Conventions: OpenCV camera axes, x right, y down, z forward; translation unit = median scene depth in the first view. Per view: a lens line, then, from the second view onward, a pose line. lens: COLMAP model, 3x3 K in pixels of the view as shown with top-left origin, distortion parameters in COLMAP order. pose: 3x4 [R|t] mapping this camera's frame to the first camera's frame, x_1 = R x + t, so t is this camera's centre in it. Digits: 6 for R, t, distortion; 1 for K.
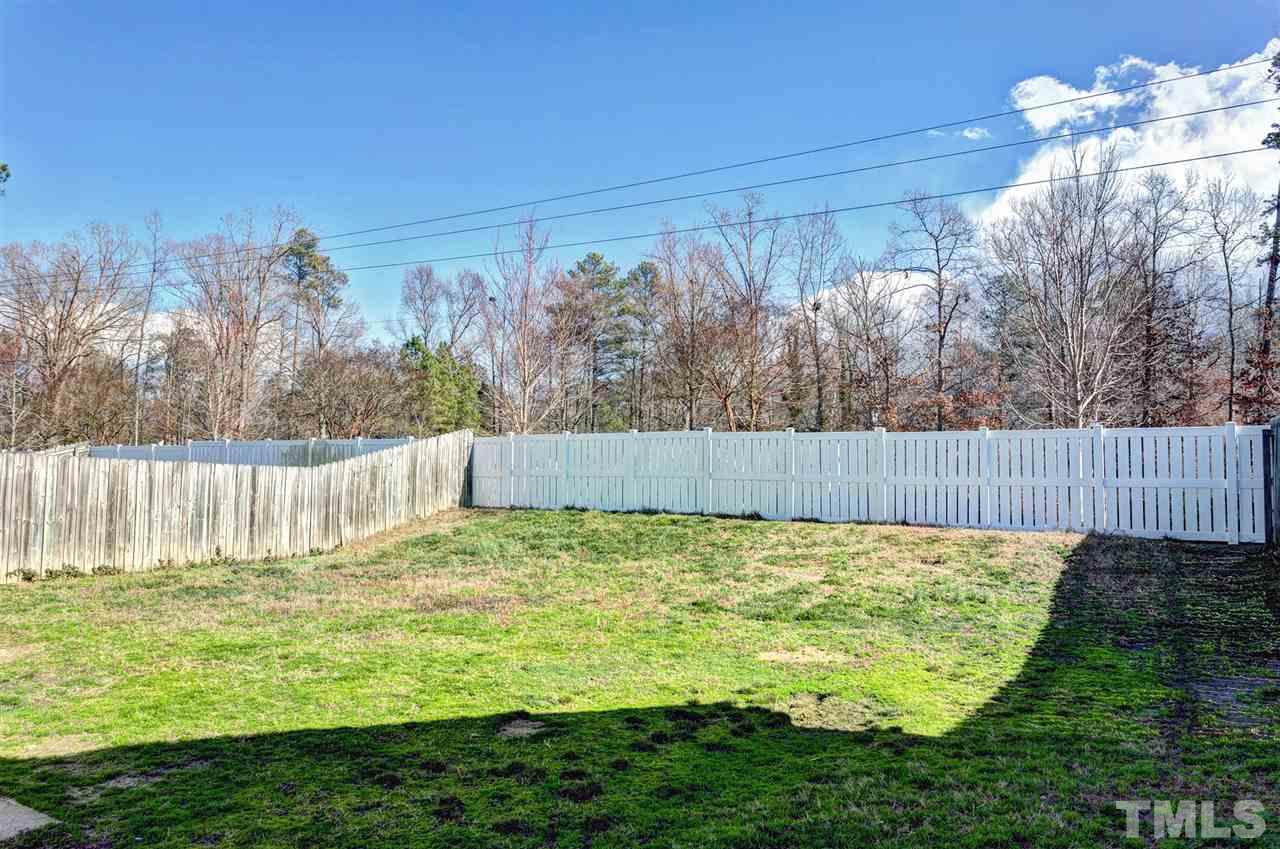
lens RADIAL K [[877.0, 0, 645.4], [0, 877.0, 425.2], [0, 0, 1]] dist [0.001527, 0.003135]
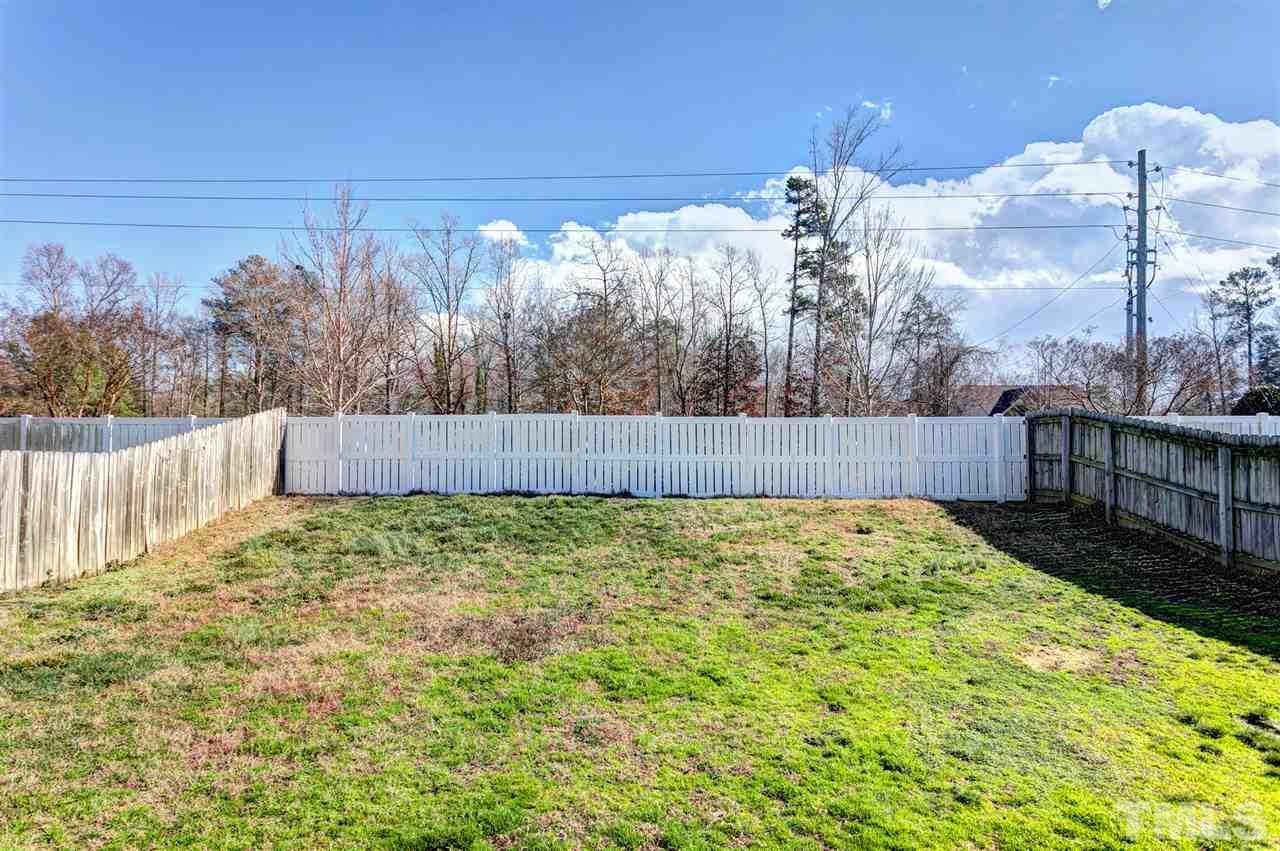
lens RADIAL K [[679.5, 0, 640.0], [0, 679.5, 425.5], [0, 0, 1]] dist [-0.000670, 0.000802]
pose [[0.889766, 0.006130, 0.456376, -0.231872], [-0.015044, 0.999760, 0.015902, 0.008239], [-0.456170, -0.021014, 0.889645, 0.269430]]
